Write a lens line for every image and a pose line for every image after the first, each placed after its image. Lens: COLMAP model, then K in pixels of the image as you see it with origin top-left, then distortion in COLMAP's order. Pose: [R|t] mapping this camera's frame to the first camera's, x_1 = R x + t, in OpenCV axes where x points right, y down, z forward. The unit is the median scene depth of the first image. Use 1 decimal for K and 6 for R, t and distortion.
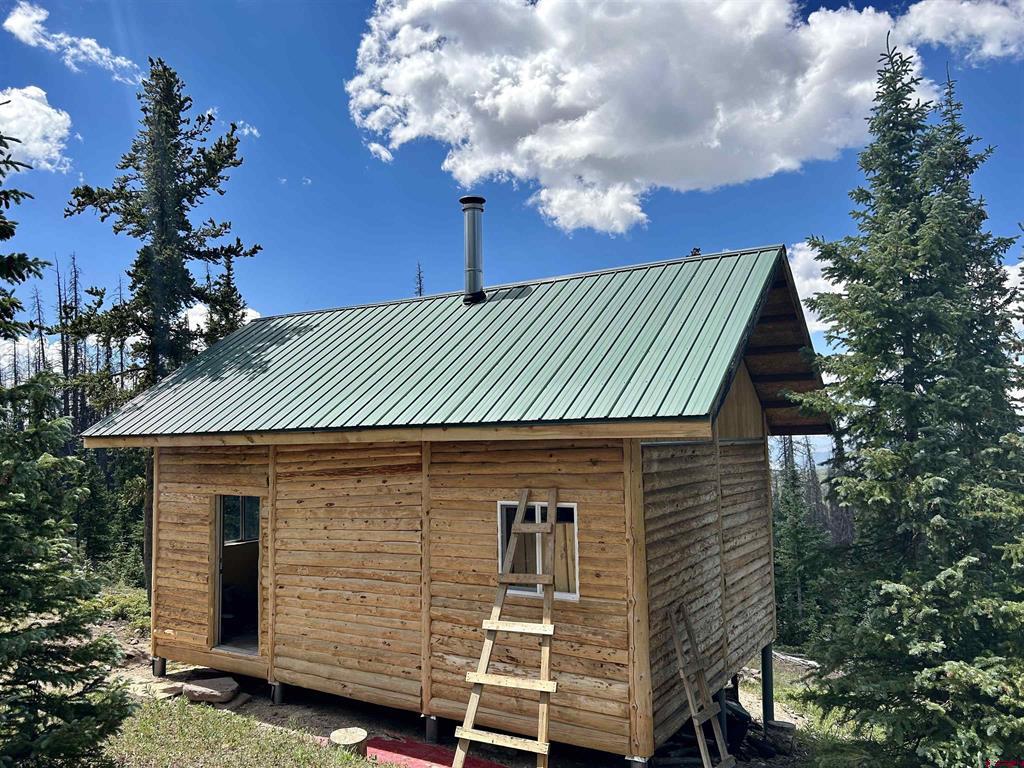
lens RADIAL K [[773.5, 0, 512.1], [0, 773.5, 379.9], [0, 0, 1]] dist [0.035509, -0.044922]
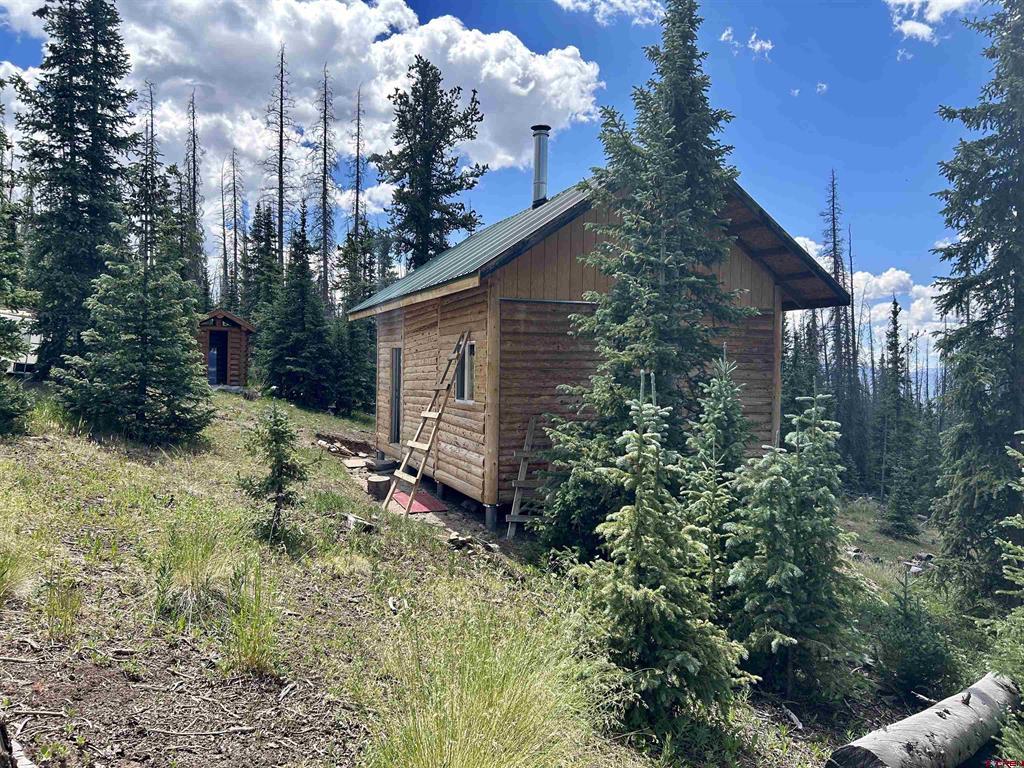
lens RADIAL K [[821.8, 0, 512.0], [0, 821.8, 384.0], [0, 0, 1]] dist [0.097854, -0.057245]
pose [[0.784666, 0.033537, -0.619011, 0.754066], [0.019421, 0.996716, 0.078620, 0.080754], [0.619614, -0.073712, 0.781438, -0.129898]]
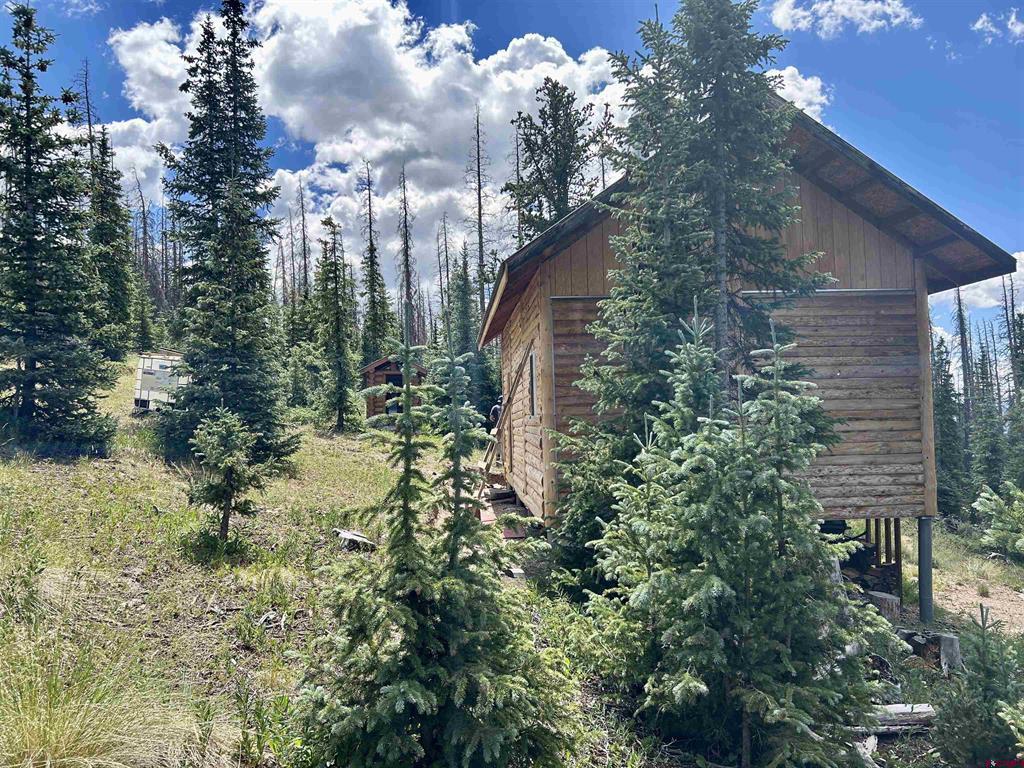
lens RADIAL K [[821.8, 0, 512.0], [0, 821.8, 384.0], [0, 0, 1]] dist [0.097854, -0.057245]
pose [[0.561553, -0.043090, -0.826318, 0.833952], [0.075111, 0.997175, -0.000955, 0.148240], [0.824025, -0.061529, 0.563203, 0.107080]]
